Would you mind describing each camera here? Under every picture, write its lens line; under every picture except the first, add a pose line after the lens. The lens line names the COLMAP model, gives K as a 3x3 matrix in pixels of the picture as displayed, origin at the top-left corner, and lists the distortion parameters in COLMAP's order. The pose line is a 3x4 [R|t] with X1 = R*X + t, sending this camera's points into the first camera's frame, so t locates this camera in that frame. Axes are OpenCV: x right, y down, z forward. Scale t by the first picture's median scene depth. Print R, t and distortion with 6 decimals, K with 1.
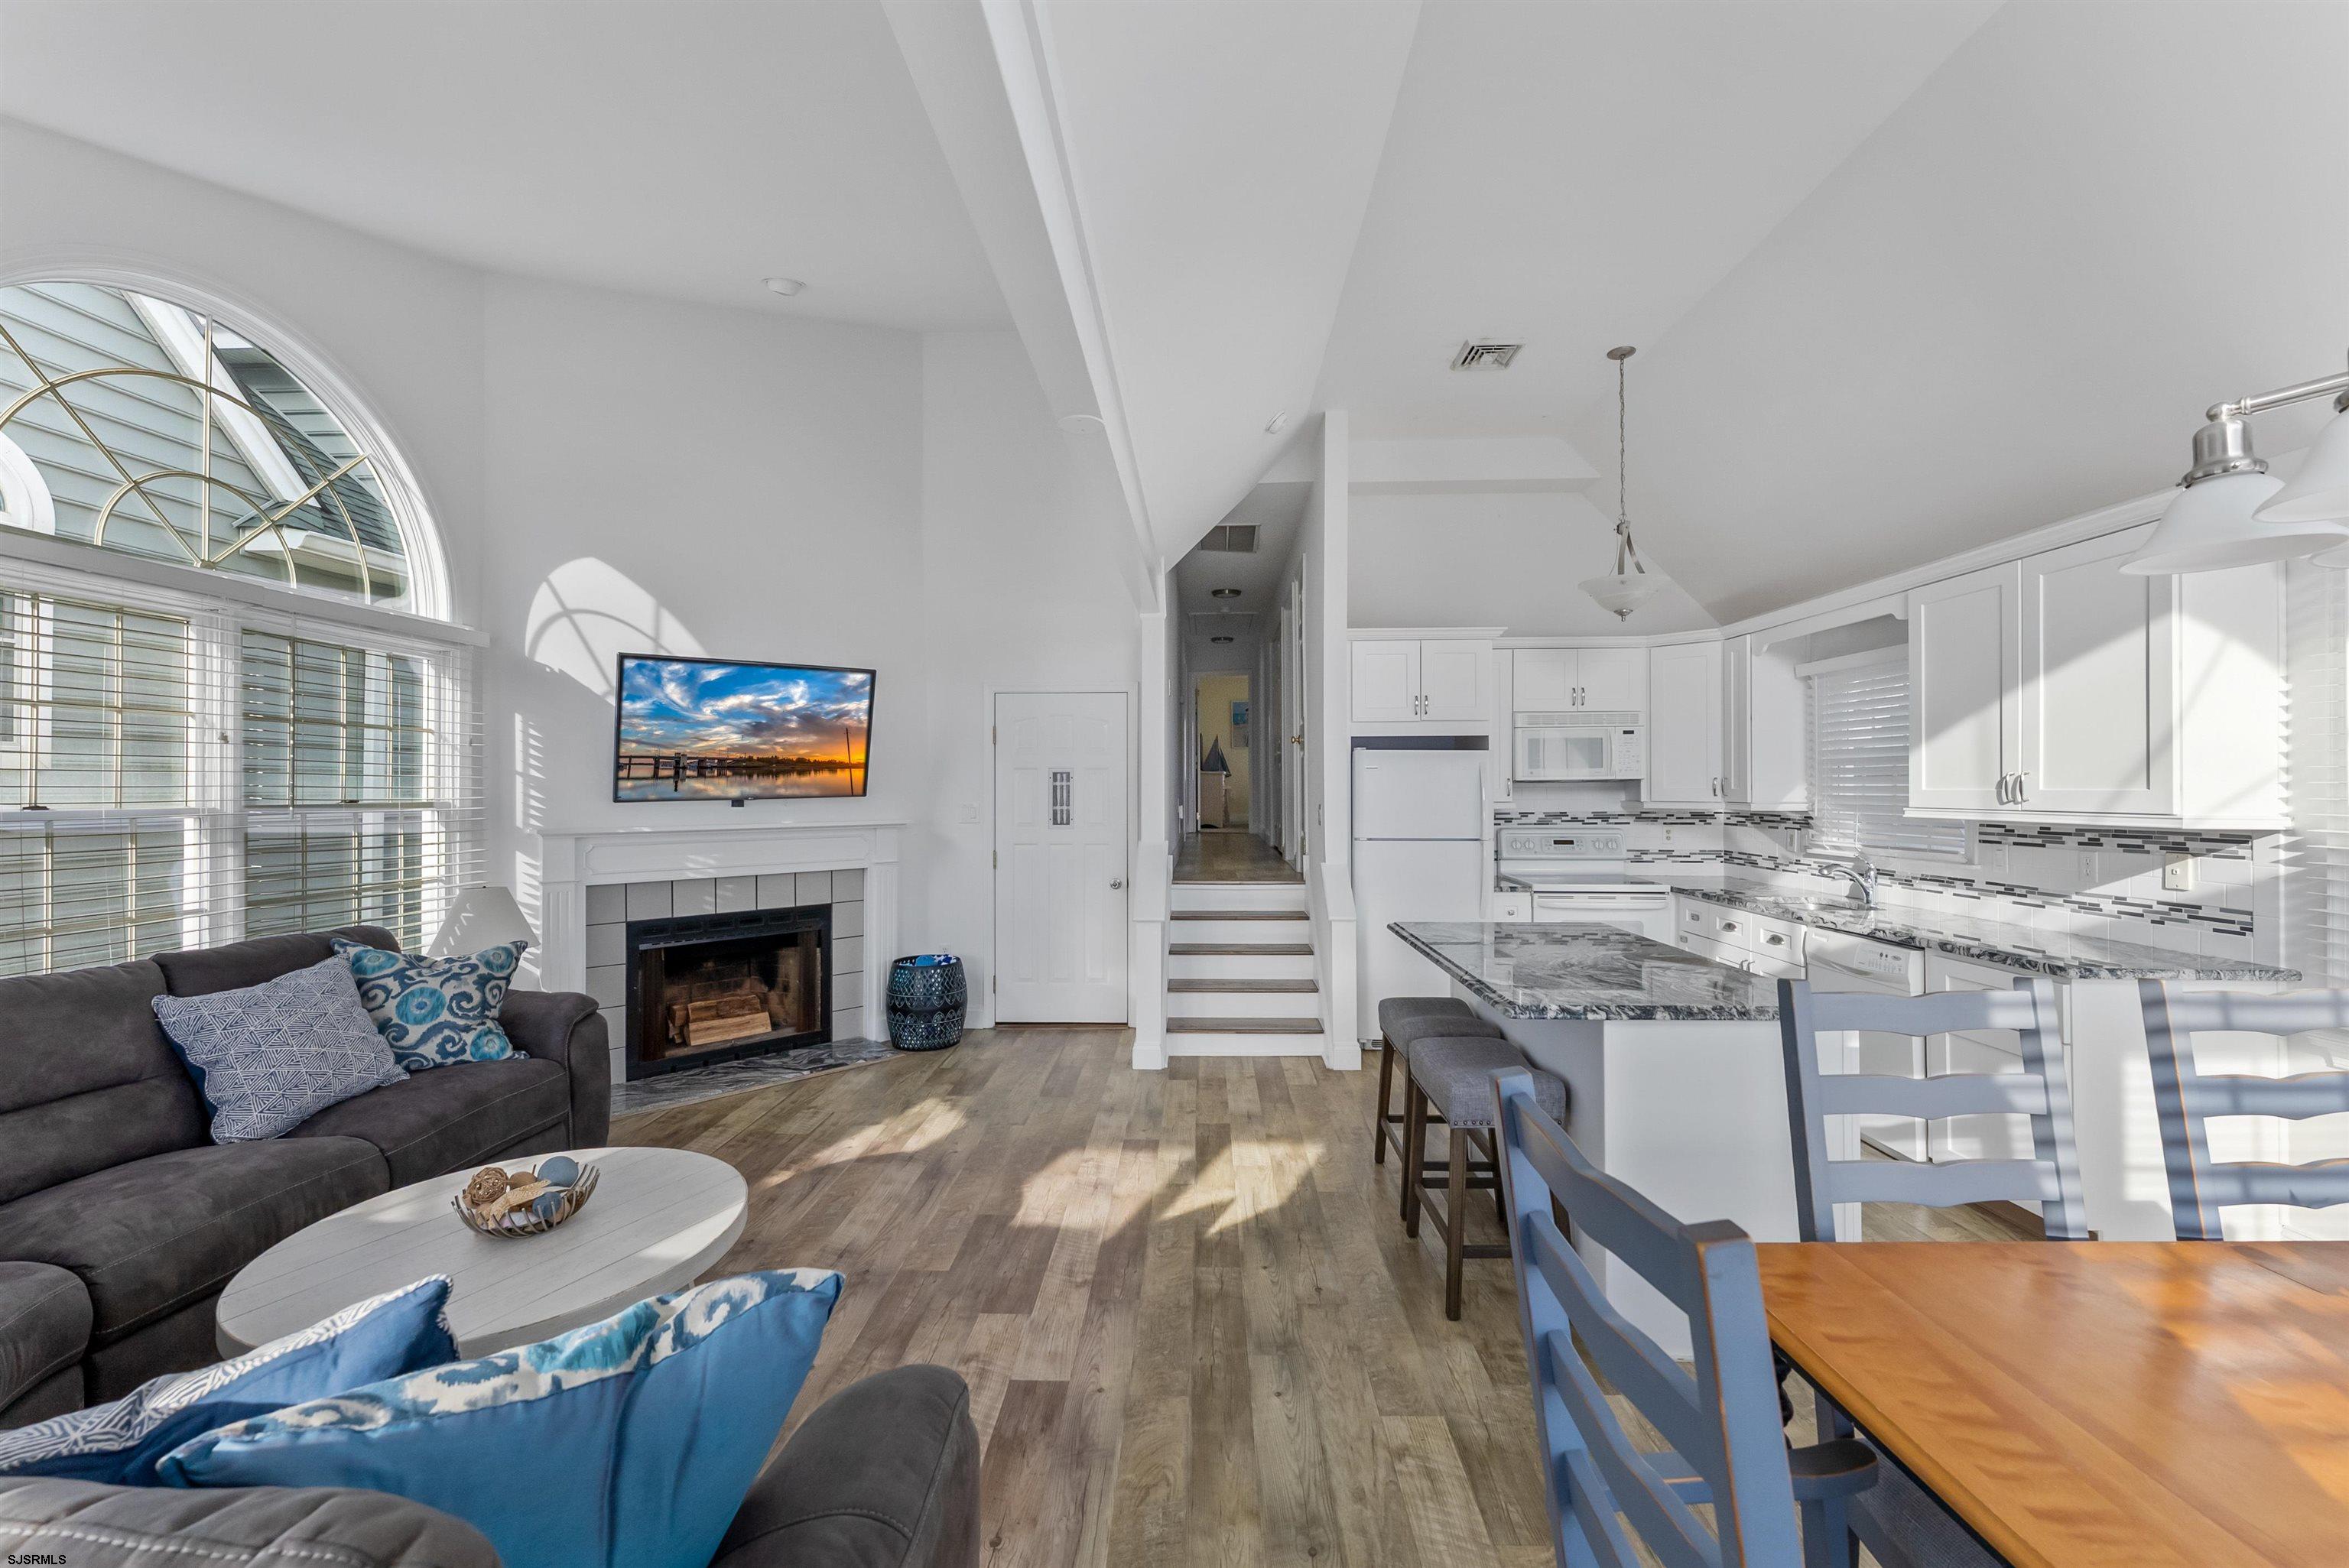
lens RADIAL K [[949.4, 0, 1188.6], [0, 949.4, 783.3], [0, 0, 1]] dist [0.000020, 0.000984]
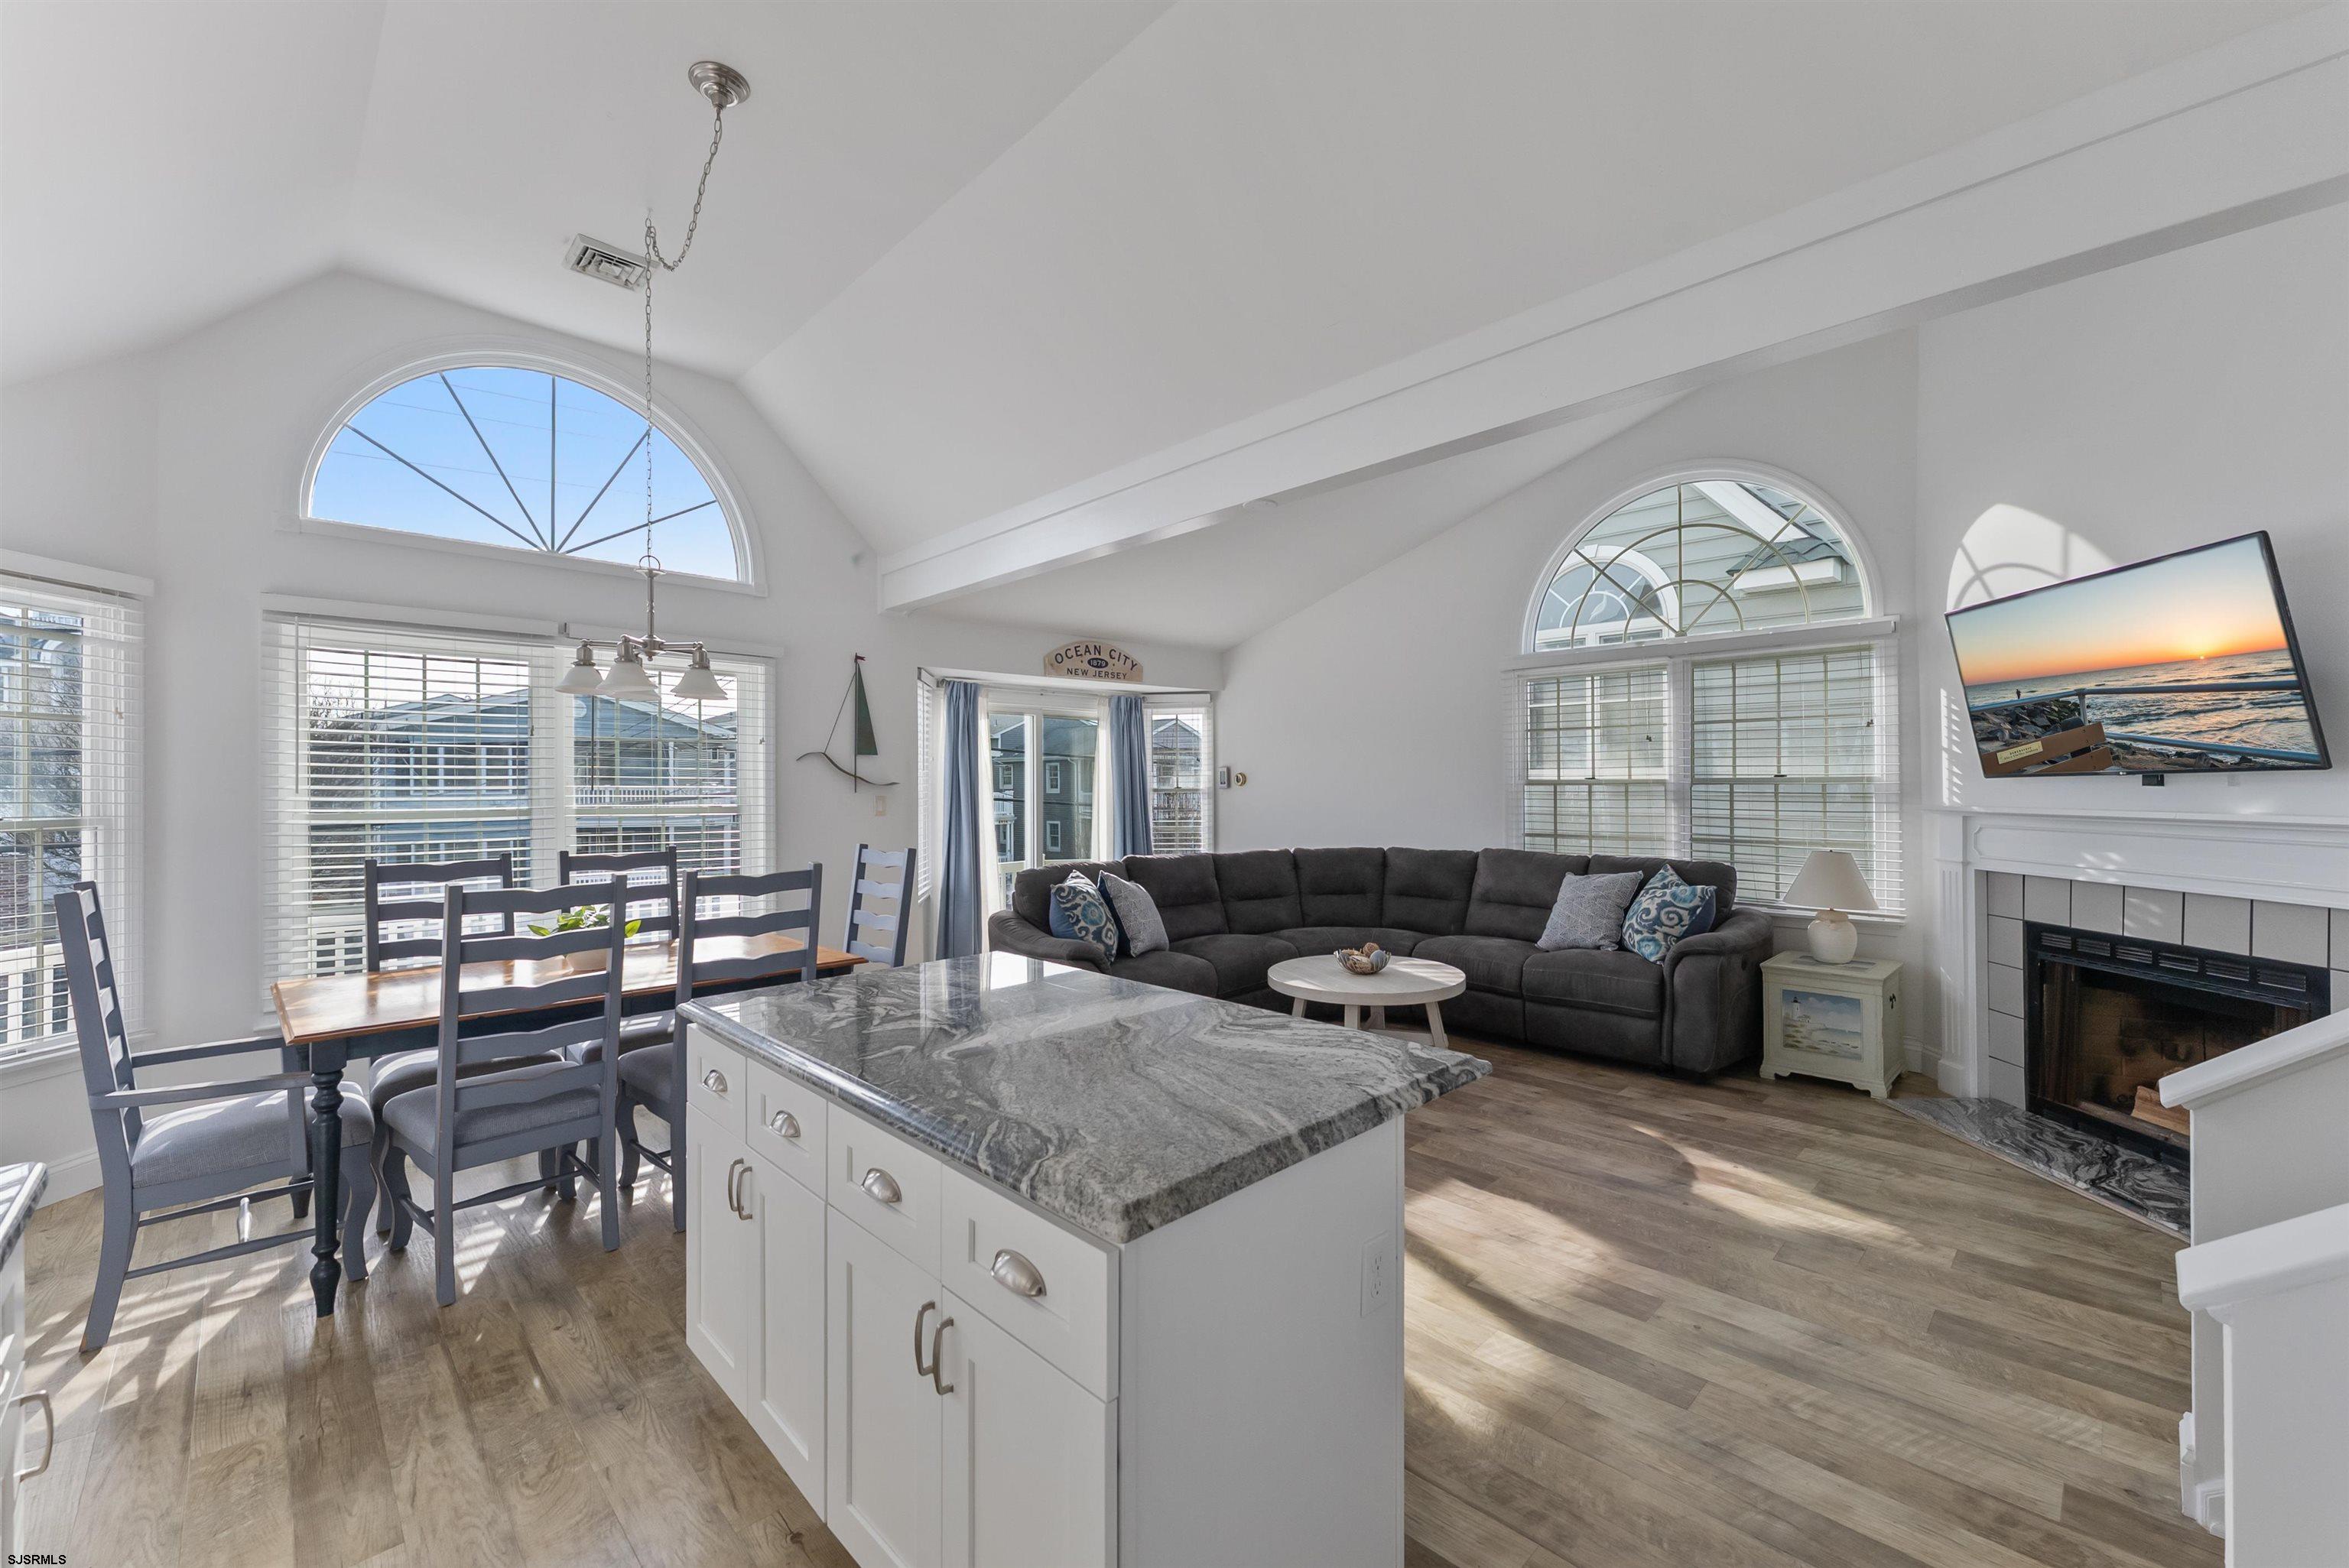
lens RADIAL K [[949.4, 0, 1181.2], [0, 949.4, 788.3], [0, 0, 1]] dist [0.000020, 0.000984]
pose [[-0.696483, 0.009720, -0.717508, 0.600594], [0.010593, 0.999939, 0.003264, 0.019759], [0.717495, -0.005327, -0.696543, 1.172966]]
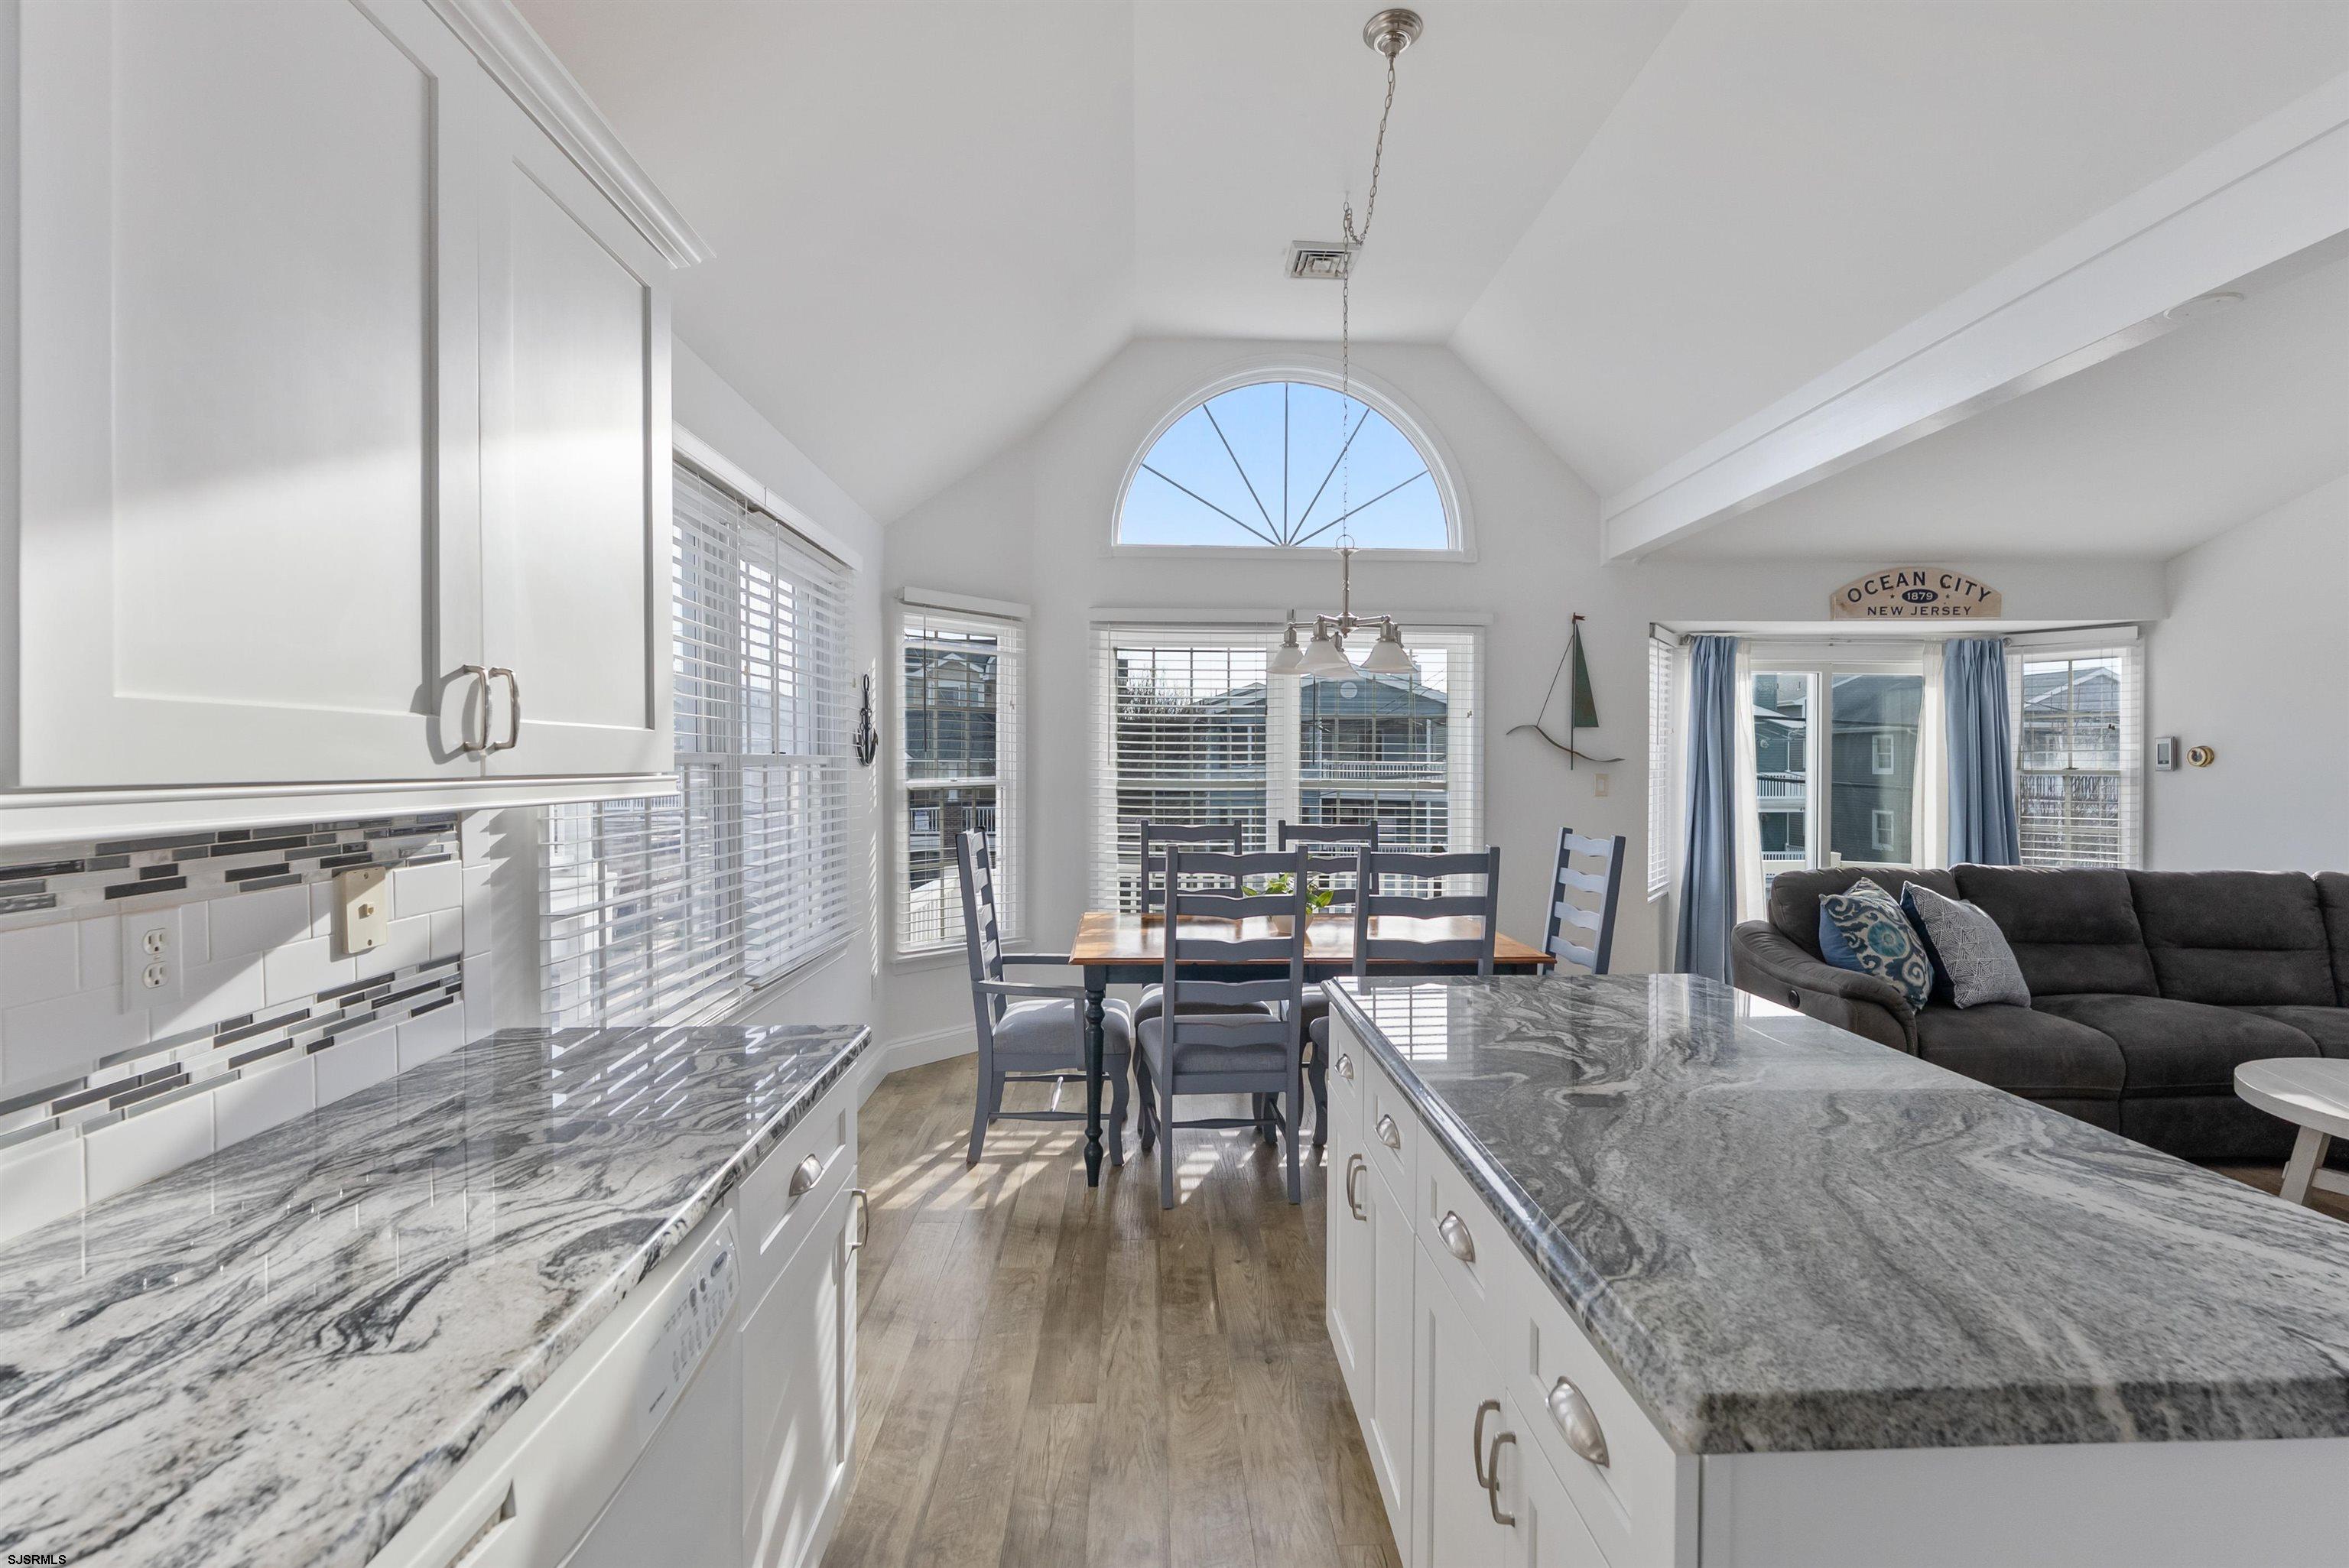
lens RADIAL K [[1017.0, 0, 1161.4], [0, 1017.0, 770.9], [0, 0, 1]] dist [-0.000366, -0.000301]
pose [[-0.998847, 0.000979, -0.048007, 0.536806], [0.000746, 0.999988, 0.004864, 0.020150], [0.048011, 0.004822, -0.998835, 1.160196]]
